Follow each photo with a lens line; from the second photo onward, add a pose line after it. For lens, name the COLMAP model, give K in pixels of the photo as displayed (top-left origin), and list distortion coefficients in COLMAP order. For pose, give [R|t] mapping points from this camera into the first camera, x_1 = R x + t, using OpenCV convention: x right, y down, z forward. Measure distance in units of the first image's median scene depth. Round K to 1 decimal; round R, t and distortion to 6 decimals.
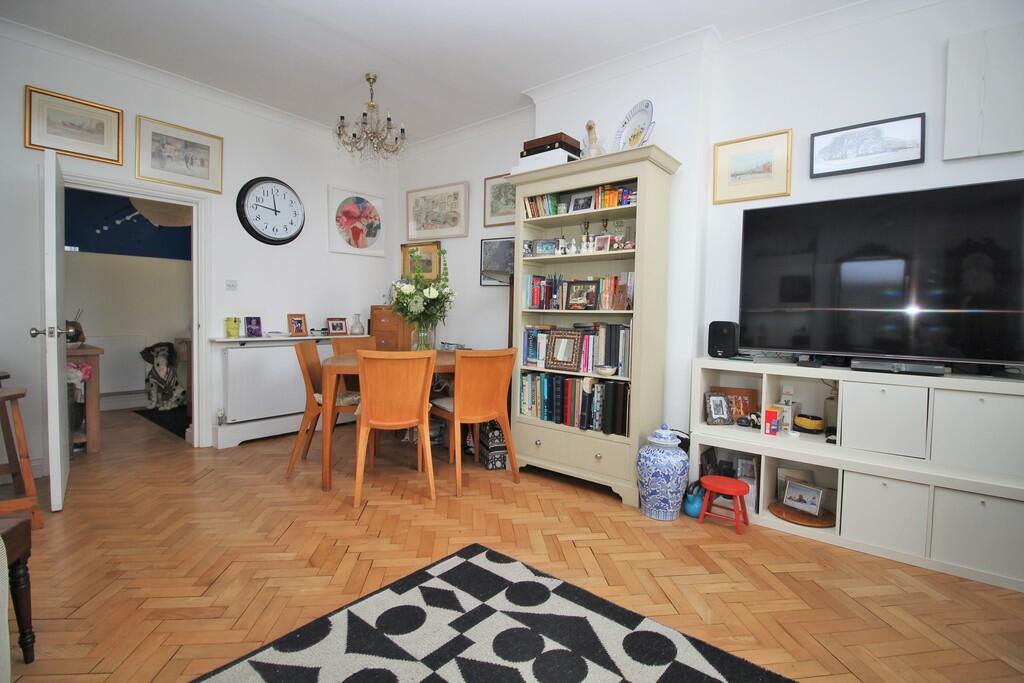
lens RADIAL K [[473.4, 0, 520.7], [0, 473.4, 334.0], [0, 0, 1]] dist [-0.004984, -0.010845]
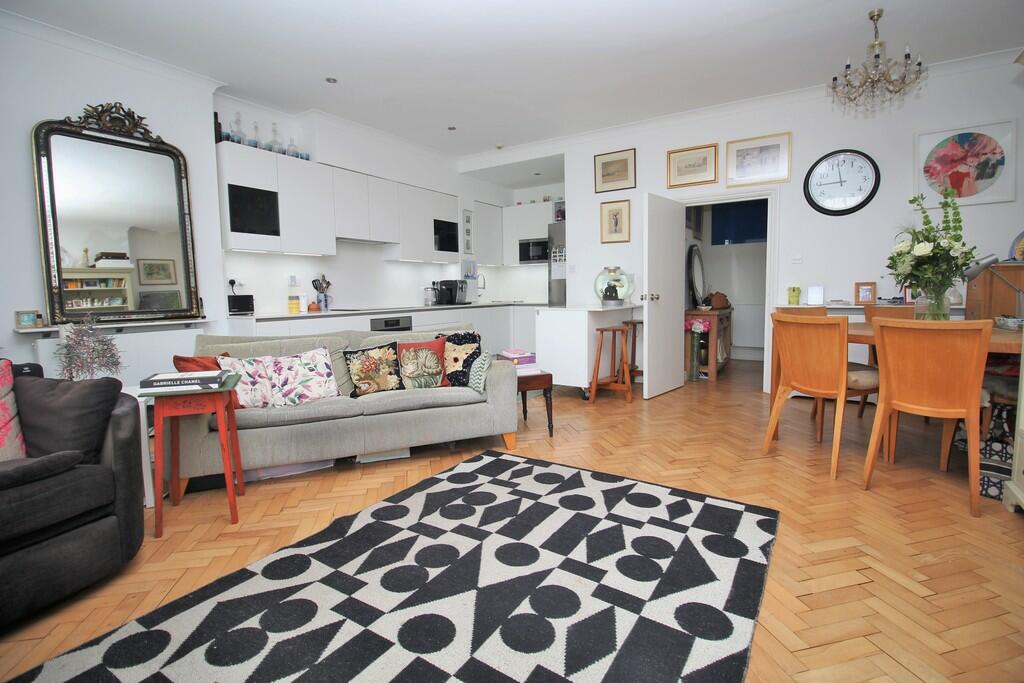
lens RADIAL K [[473.4, 0, 519.9], [0, 473.4, 330.6], [0, 0, 1]] dist [-0.004984, -0.010845]
pose [[0.106406, 0.063439, -0.992297, 0.578651], [-0.020937, 0.997884, 0.061551, 0.016817], [0.994102, 0.014226, 0.107510, 0.265662]]
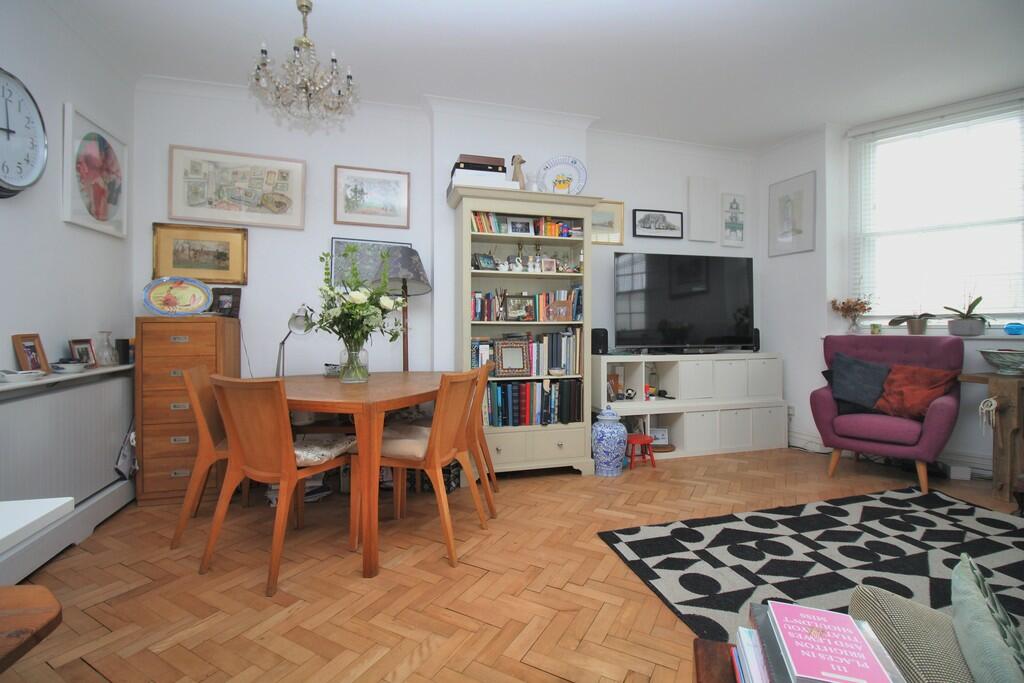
lens RADIAL K [[473.4, 0, 517.3], [0, 473.4, 332.8], [0, 0, 1]] dist [-0.004984, -0.010845]
pose [[0.573087, -0.030609, 0.818922, -0.808573], [0.045572, 0.998946, 0.005446, -0.030700], [-0.818226, 0.034199, 0.573878, 0.367885]]
